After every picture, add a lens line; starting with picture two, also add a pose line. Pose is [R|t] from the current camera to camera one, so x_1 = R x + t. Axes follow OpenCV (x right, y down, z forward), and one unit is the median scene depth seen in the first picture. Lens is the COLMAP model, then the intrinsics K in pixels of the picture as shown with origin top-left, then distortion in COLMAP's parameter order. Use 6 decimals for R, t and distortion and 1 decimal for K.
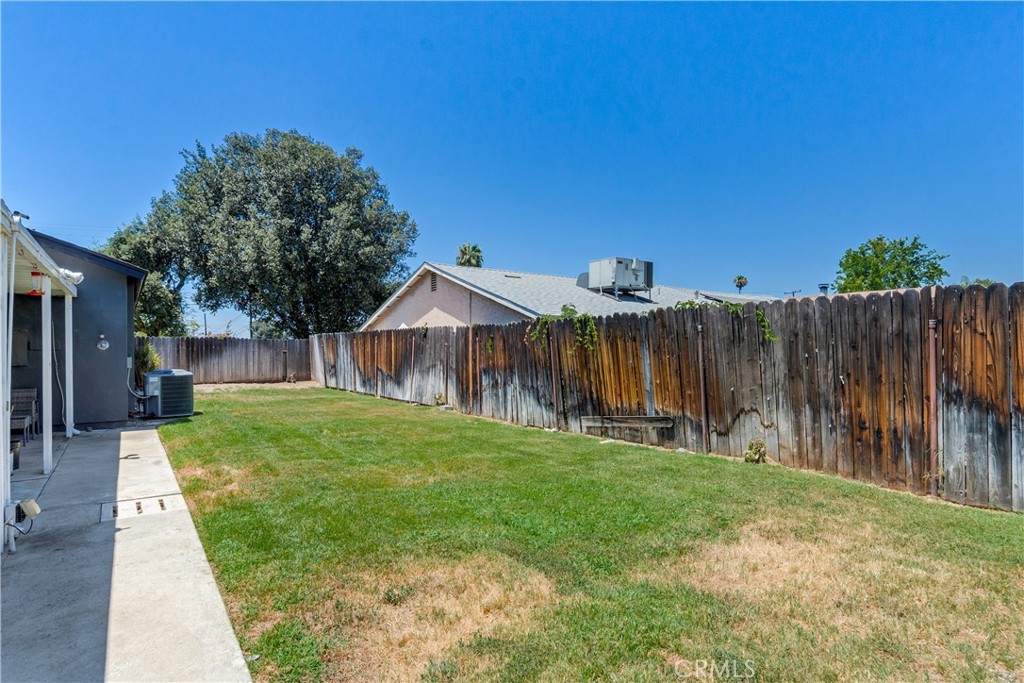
lens RADIAL K [[544.7, 0, 512.2], [0, 544.7, 348.3], [0, 0, 1]] dist [-0.007806, -0.001870]
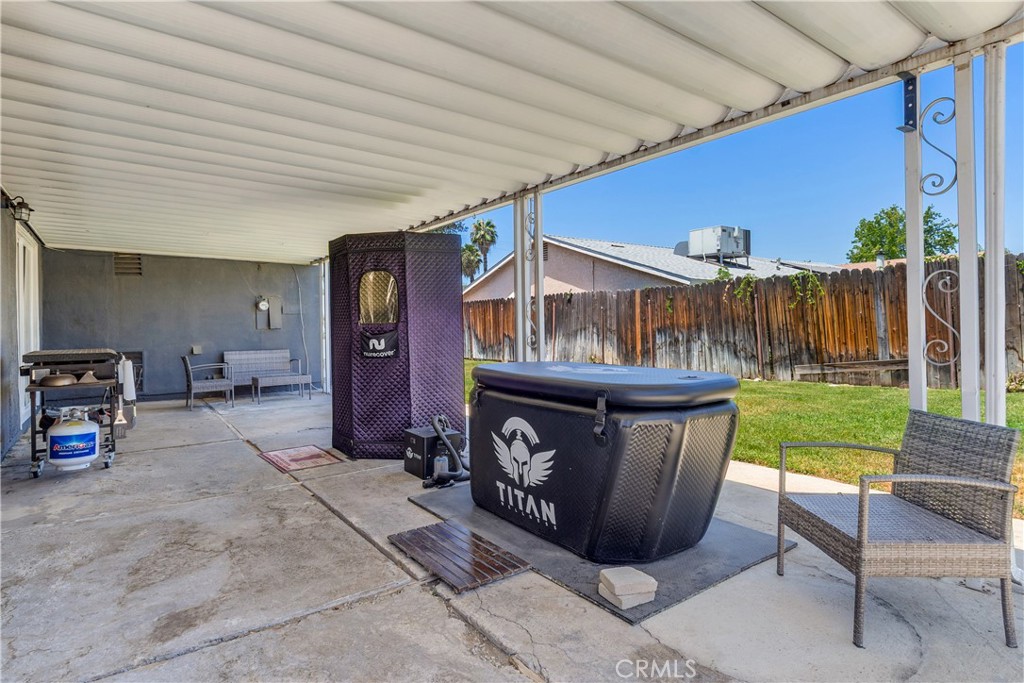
lens RADIAL K [[544.7, 0, 513.0], [0, 544.7, 331.9], [0, 0, 1]] dist [-0.007806, -0.001870]
pose [[0.999646, -0.018308, 0.019320, -0.348659], [0.018054, 0.999750, 0.013222, 0.024835], [-0.019557, -0.012869, 0.999726, -0.065255]]
